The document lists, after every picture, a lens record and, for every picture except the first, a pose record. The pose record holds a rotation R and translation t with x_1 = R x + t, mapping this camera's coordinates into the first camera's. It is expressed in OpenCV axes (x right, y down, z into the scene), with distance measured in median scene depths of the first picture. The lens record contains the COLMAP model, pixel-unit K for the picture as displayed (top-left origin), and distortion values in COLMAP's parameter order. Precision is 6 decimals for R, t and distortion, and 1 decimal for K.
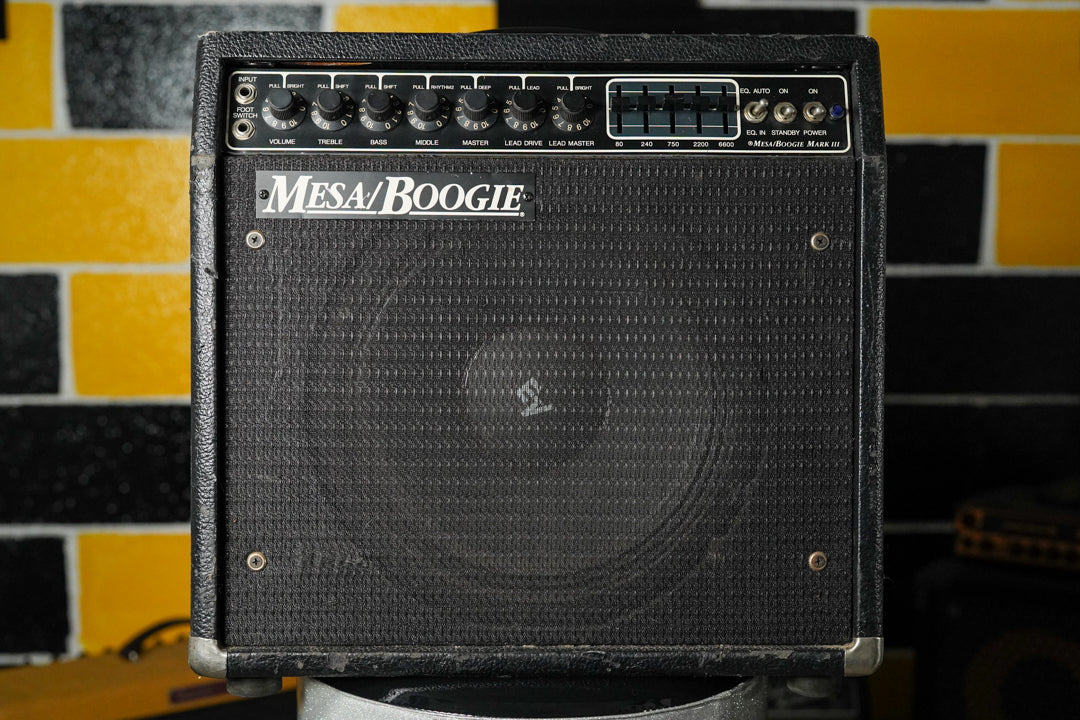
lens RADIAL K [[1675.3, 0, 538.2], [0, 1675.3, 370.1], [0, 0, 1]] dist [-0.008023, 0.000000]
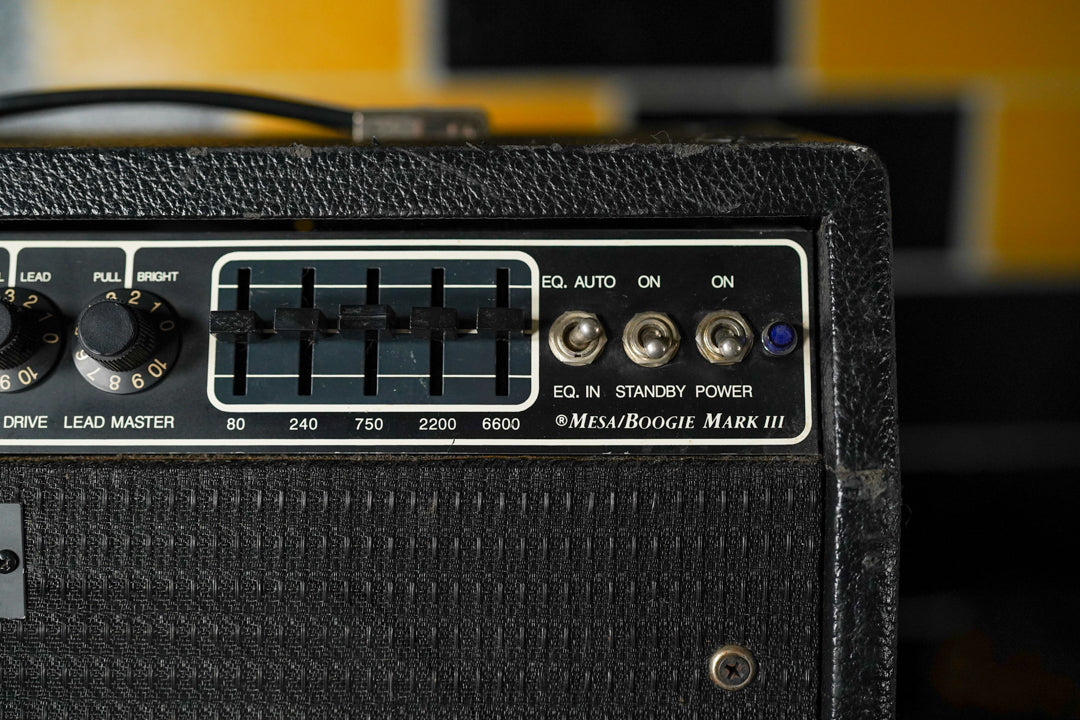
lens RADIAL K [[1675.3, 0, 534.6], [0, 1675.3, 363.7], [0, 0, 1]] dist [-0.008023, 0.000000]
pose [[0.999321, -0.000359, -0.036851, 0.135386], [0.003269, 0.996875, 0.078929, -0.181274], [0.036707, -0.078996, 0.996199, 0.601610]]
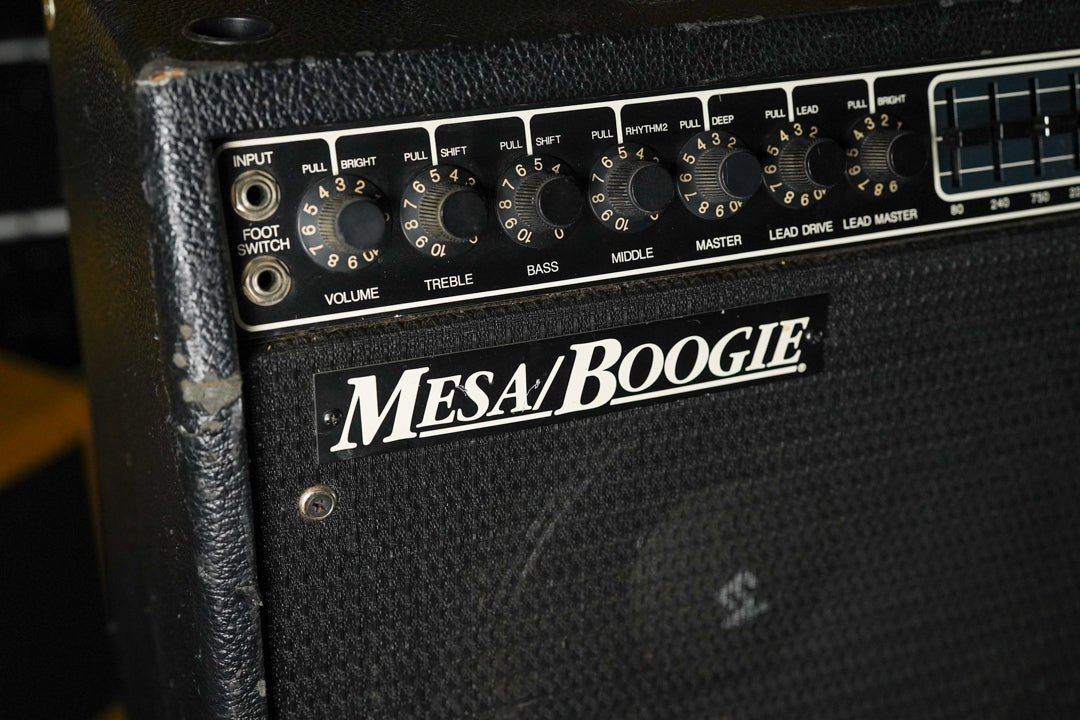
lens RADIAL K [[1675.3, 0, 556.0], [0, 1675.3, 388.0], [0, 0, 1]] dist [-0.008023, 0.000000]
pose [[0.927298, -0.156383, 0.340093, -0.262104], [0.001622, 0.910221, 0.414120, -0.305378], [-0.374321, -0.383461, 0.844299, 0.574005]]
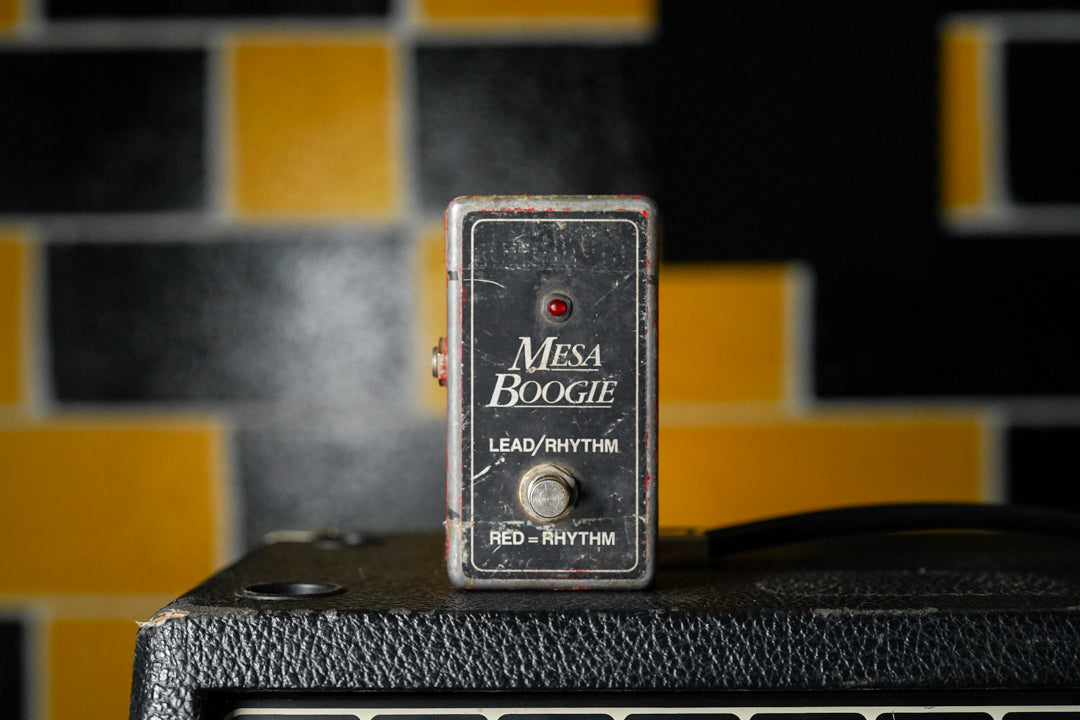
lens RADIAL K [[1675.3, 0, 530.5], [0, 1675.3, 359.5], [0, 0, 1]] dist [-0.008023, 0.000000]
pose [[0.999773, -0.009474, -0.019080, -0.107387], [0.007915, 0.996745, -0.080232, -0.228254], [0.019778, 0.080063, 0.996594, 0.623402]]
